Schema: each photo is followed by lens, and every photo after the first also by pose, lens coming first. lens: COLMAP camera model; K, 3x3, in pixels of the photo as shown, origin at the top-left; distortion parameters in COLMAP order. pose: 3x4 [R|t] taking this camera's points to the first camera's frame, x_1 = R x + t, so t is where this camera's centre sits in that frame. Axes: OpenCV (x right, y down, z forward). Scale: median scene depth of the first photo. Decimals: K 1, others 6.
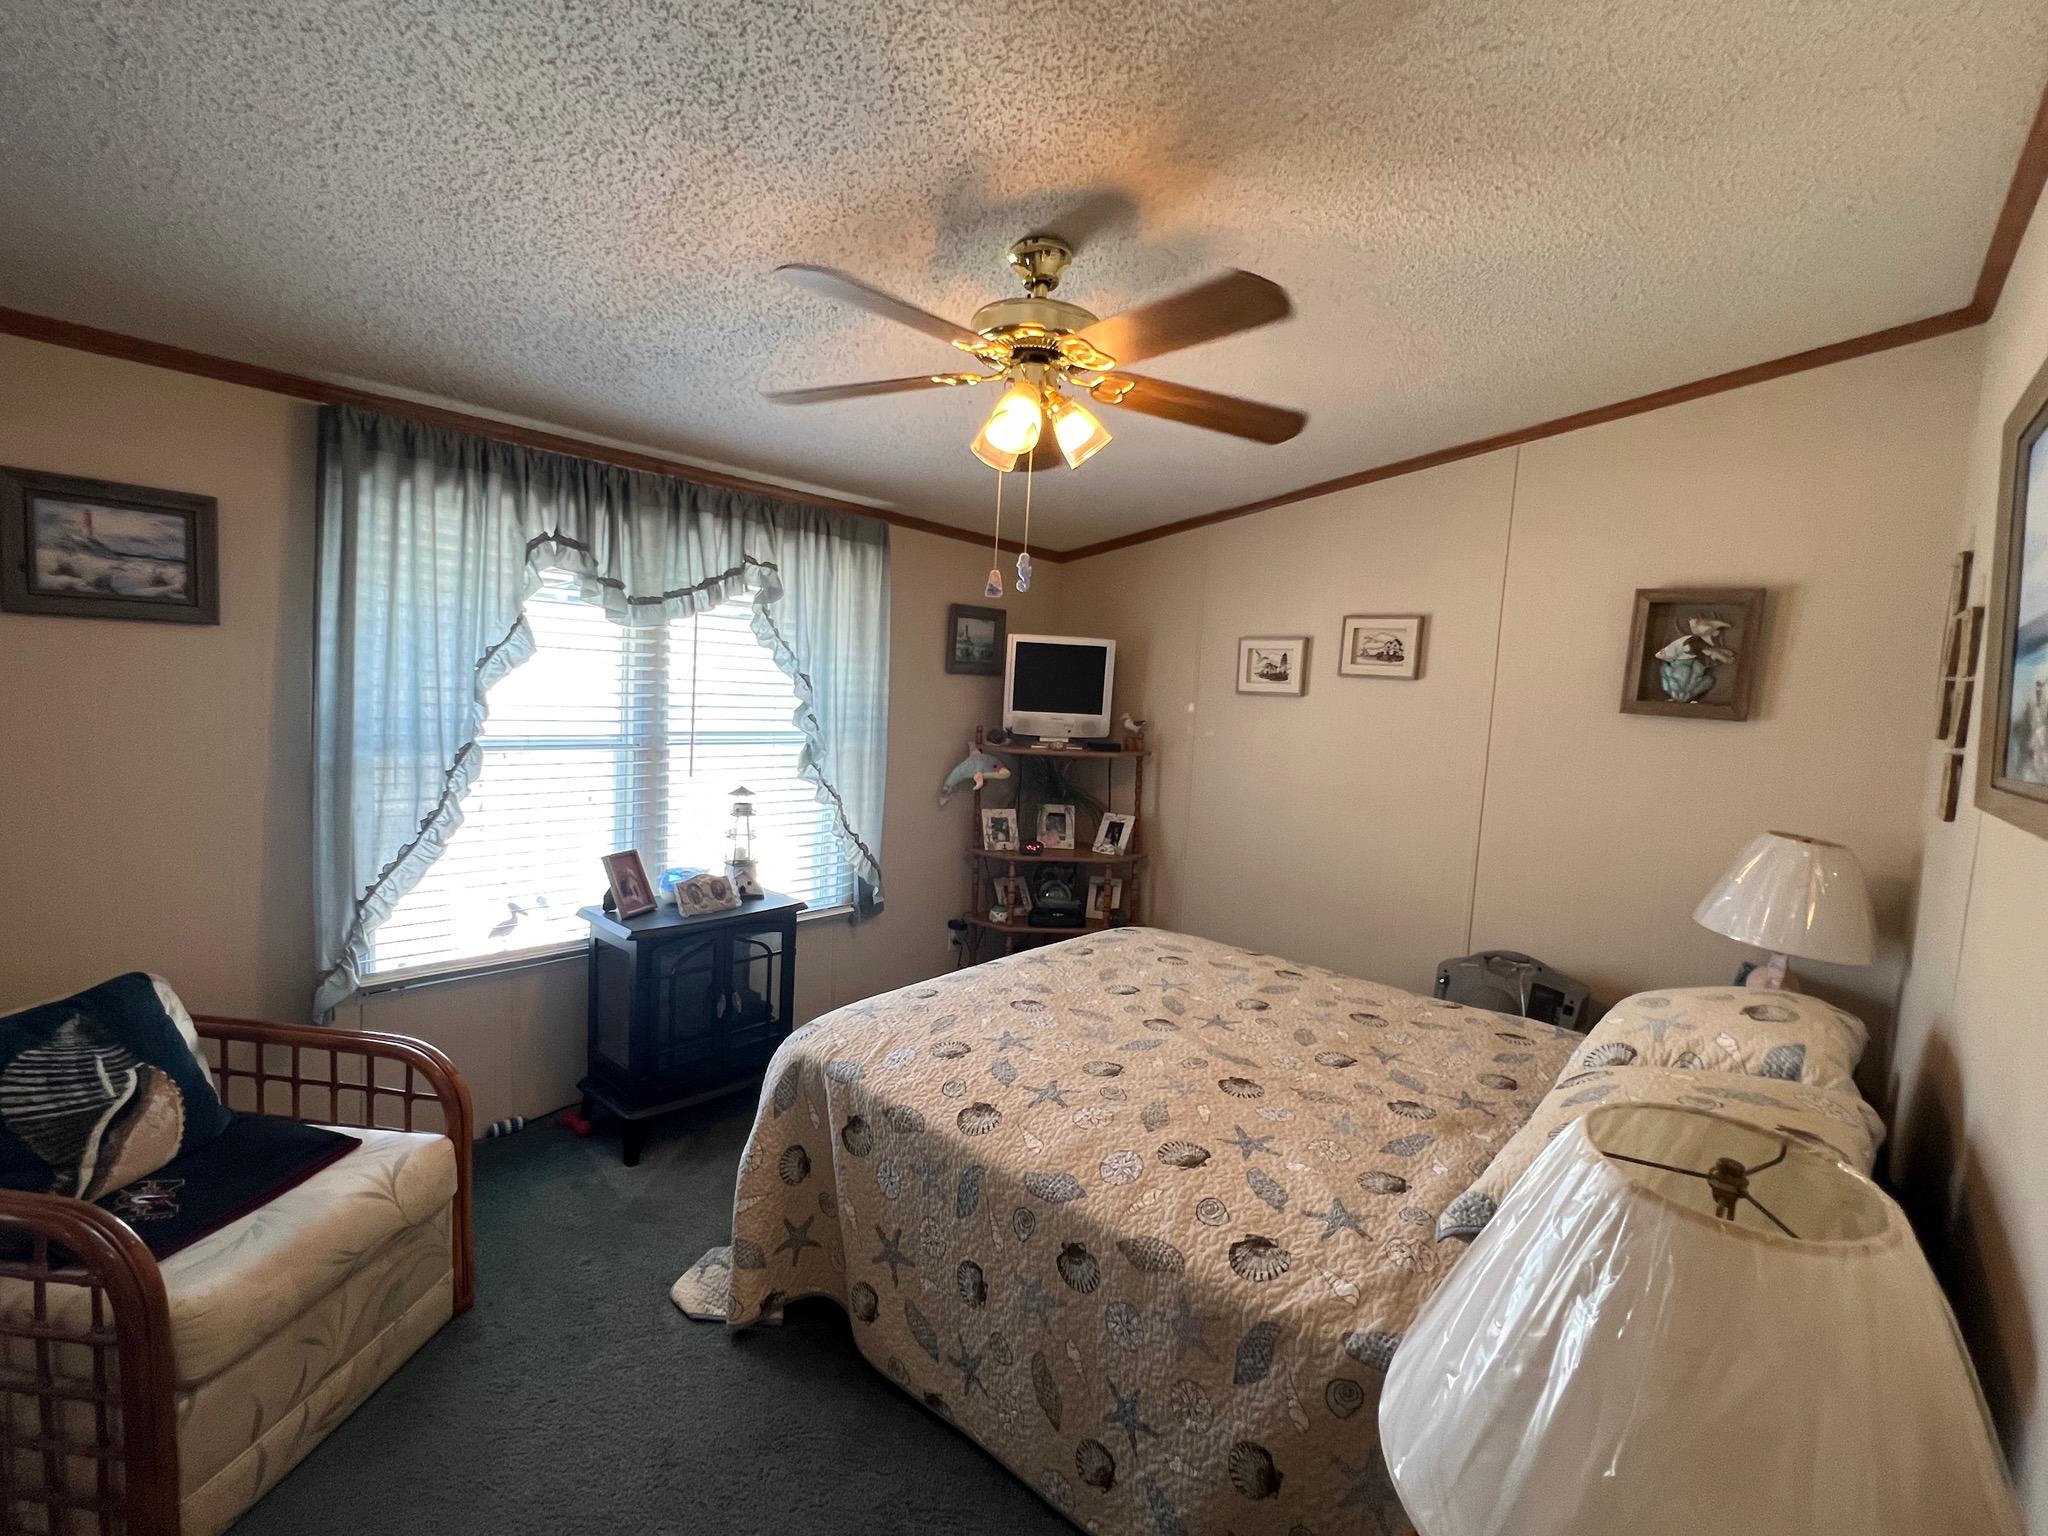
lens RADIAL K [[917.1, 0, 1017.5], [0, 917.1, 772.5], [0, 0, 1]] dist [-0.002030, -0.000529]
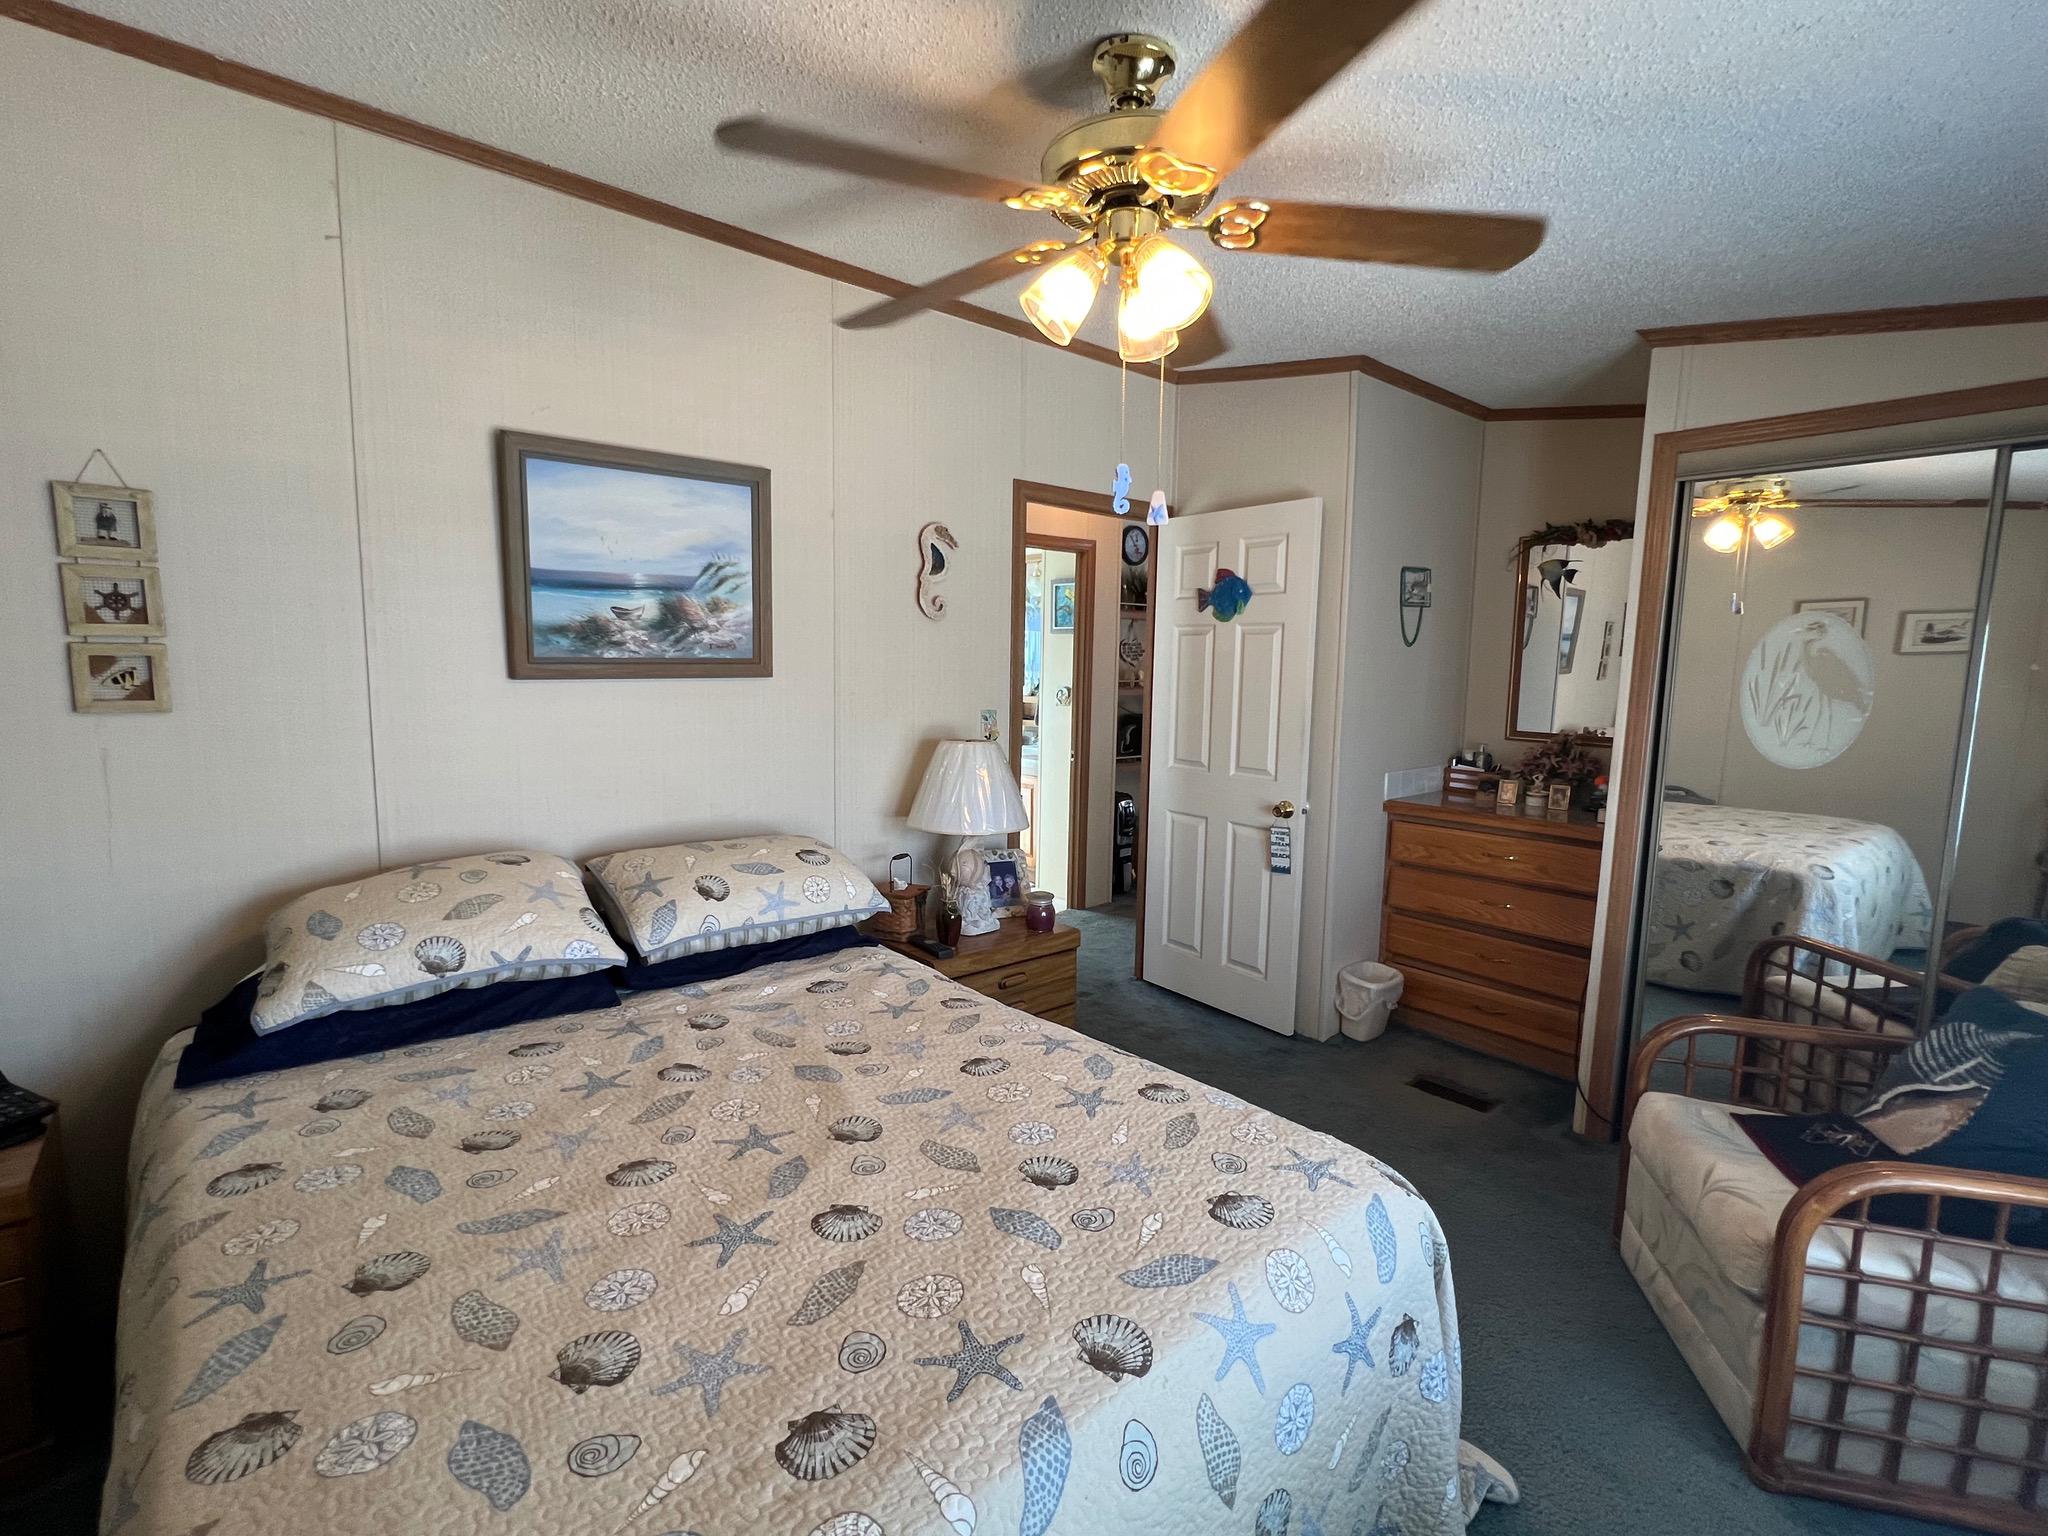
lens RADIAL K [[917.1, 0, 1017.5], [0, 917.1, 772.5], [0, 0, 1]] dist [-0.002030, -0.000529]
pose [[-0.988327, -0.084669, 0.126652, -0.021618], [-0.055778, 0.974721, 0.216353, -0.125152], [-0.141768, 0.206763, -0.968066, 1.545892]]
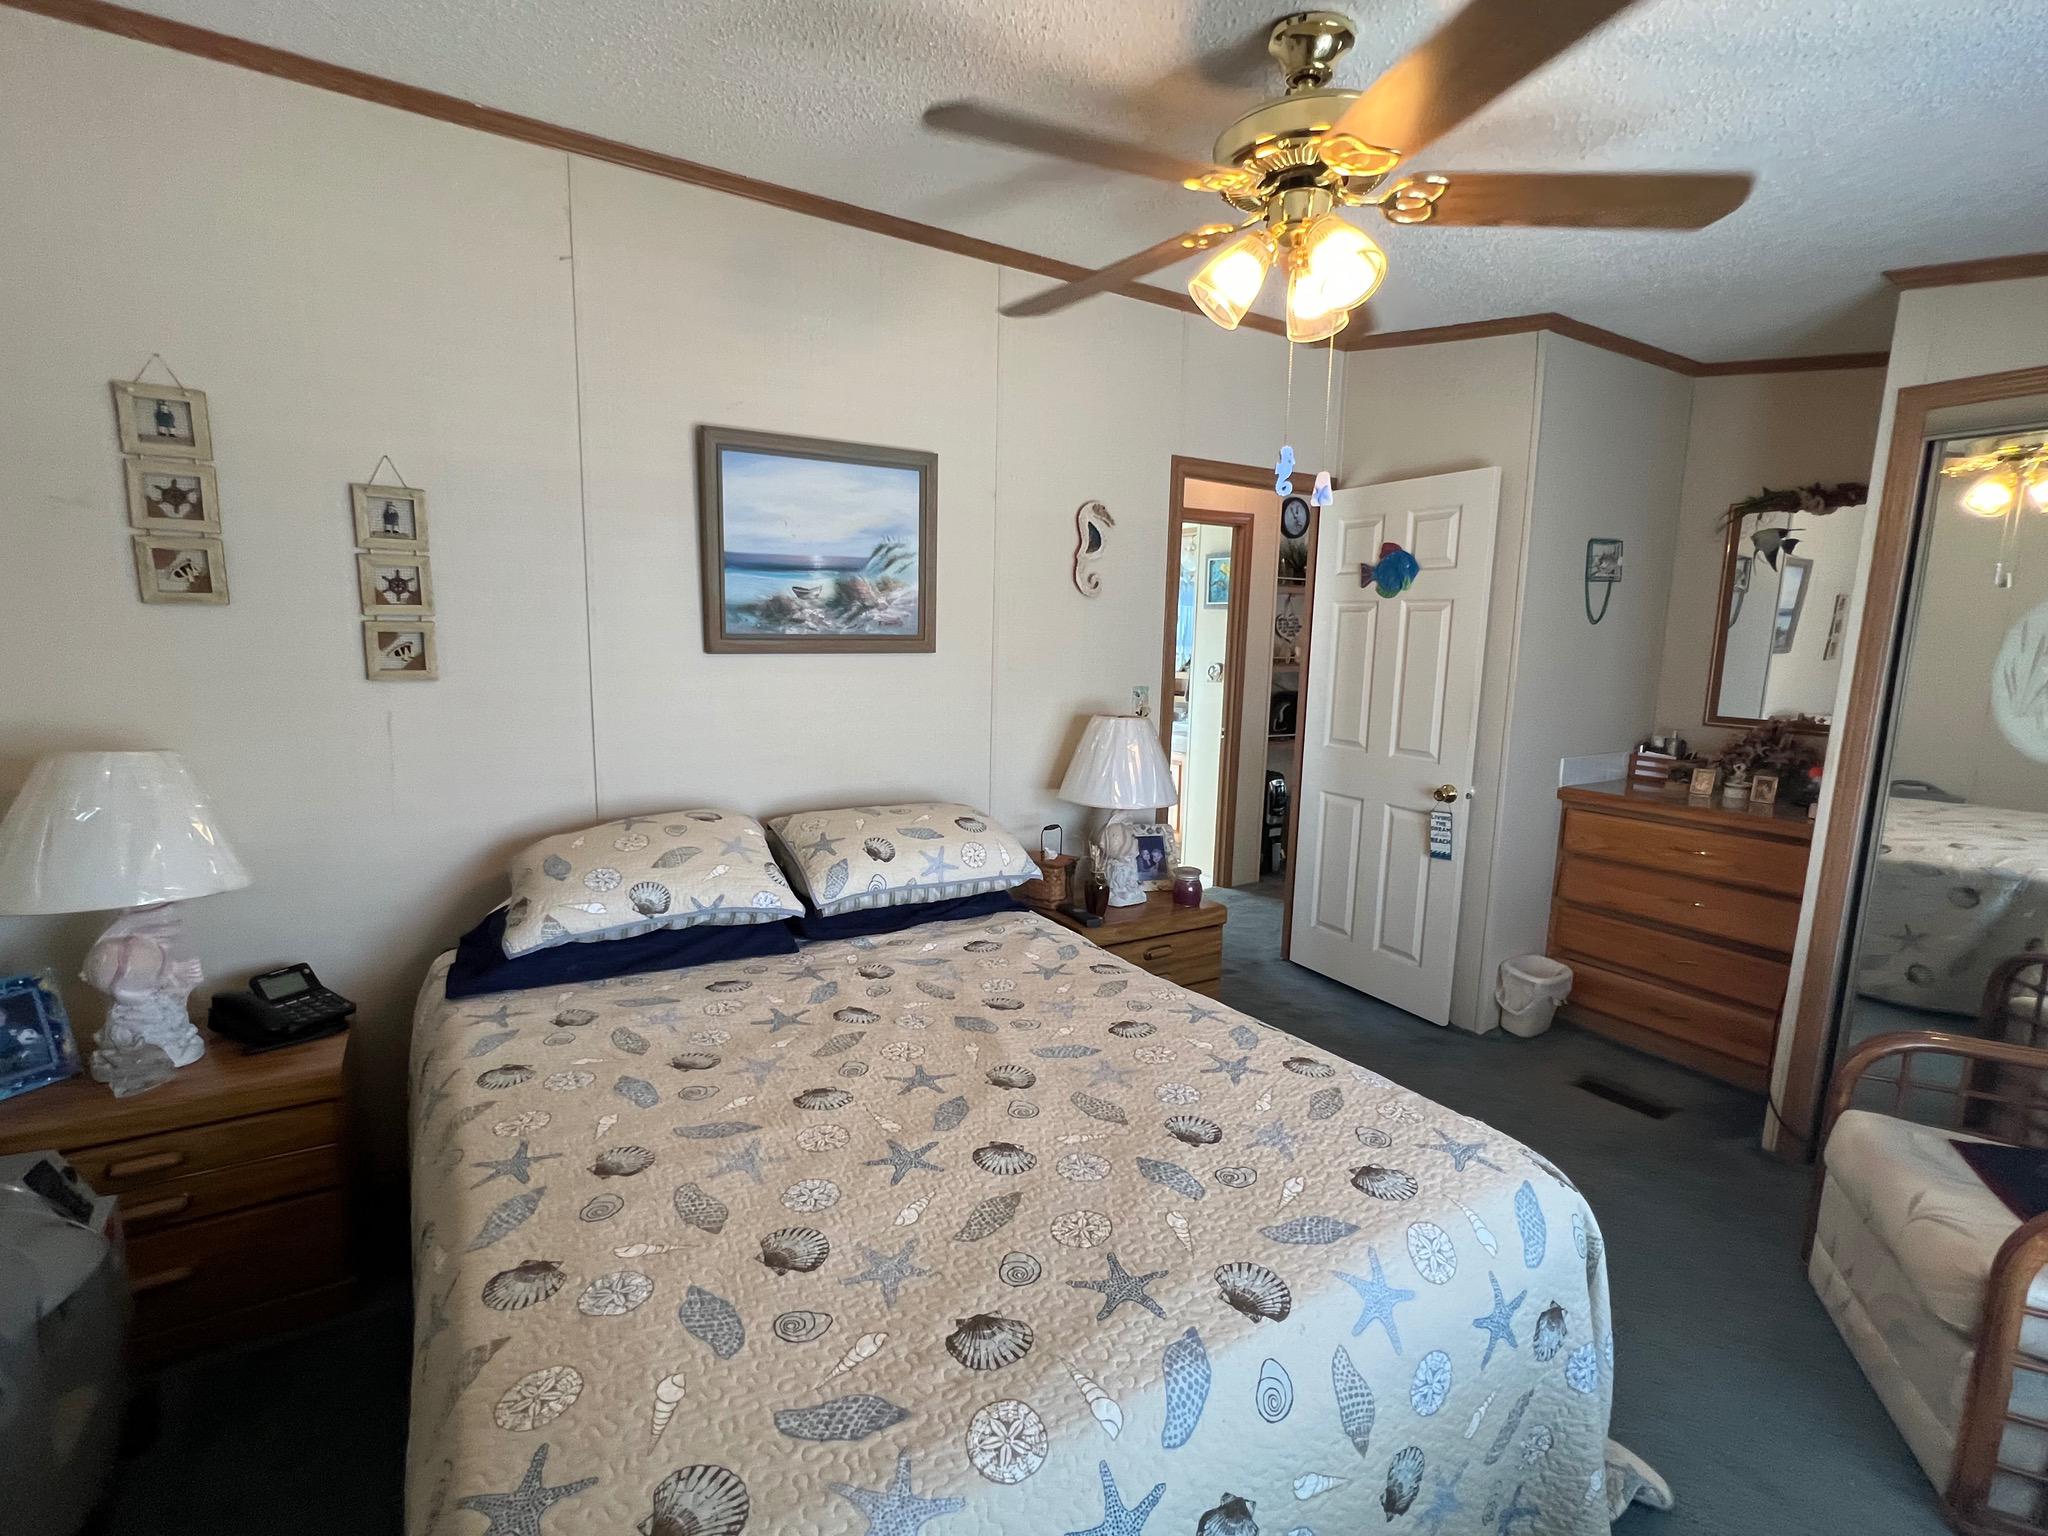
lens RADIAL K [[917.1, 0, 1017.5], [0, 917.1, 772.5], [0, 0, 1]] dist [-0.002030, -0.000529]
pose [[-0.953842, -0.114966, 0.277430, -0.019303], [-0.043314, 0.966827, 0.251731, -0.132906], [-0.297167, 0.228096, -0.927181, 1.580408]]
